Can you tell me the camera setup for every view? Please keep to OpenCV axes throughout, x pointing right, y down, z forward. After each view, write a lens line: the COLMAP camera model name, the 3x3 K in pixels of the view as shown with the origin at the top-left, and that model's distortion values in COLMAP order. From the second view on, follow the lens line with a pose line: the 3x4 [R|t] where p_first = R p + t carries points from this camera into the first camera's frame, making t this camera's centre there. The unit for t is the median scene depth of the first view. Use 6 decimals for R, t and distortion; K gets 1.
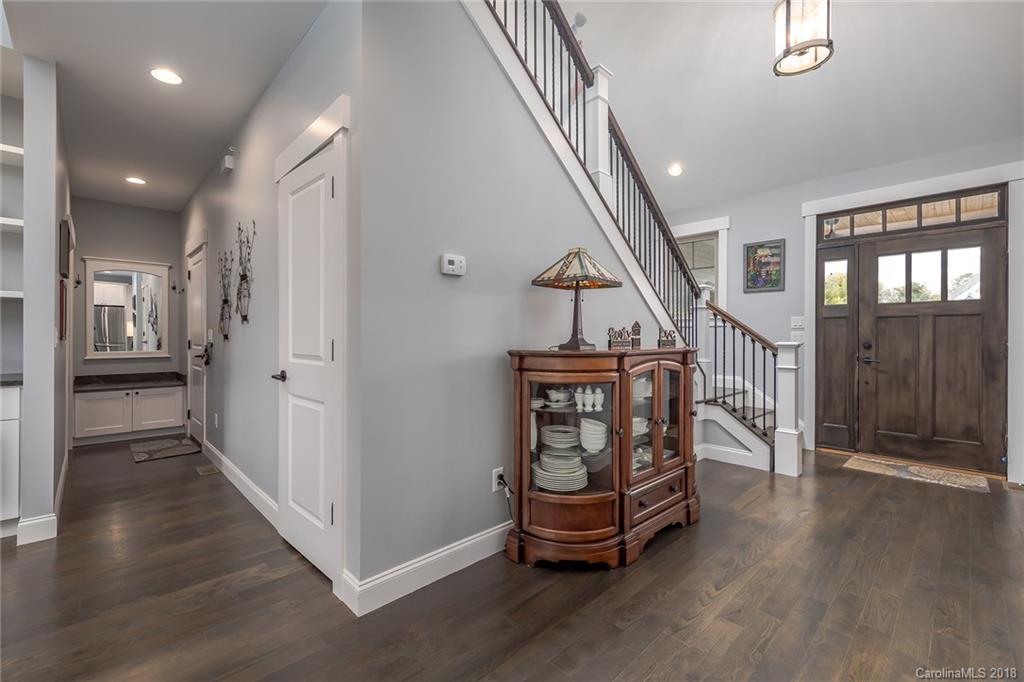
lens RADIAL K [[431.2, 0, 506.1], [0, 431.2, 334.3], [0, 0, 1]] dist [0.002027, 0.000161]
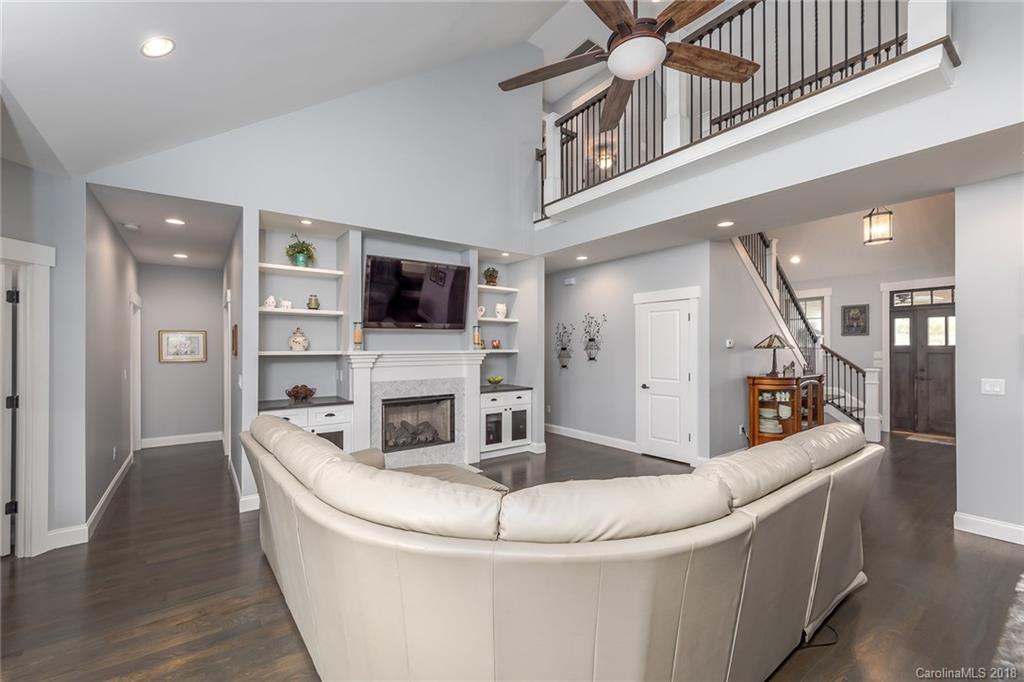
lens RADIAL K [[425.8, 0, 518.0], [0, 425.8, 344.3], [0, 0, 1]] dist [-0.002732, -0.000470]
pose [[0.993211, -0.007158, -0.116106, -0.586244], [0.006779, 0.999970, -0.003655, -0.083810], [0.116128, 0.002843, 0.993230, -0.901667]]
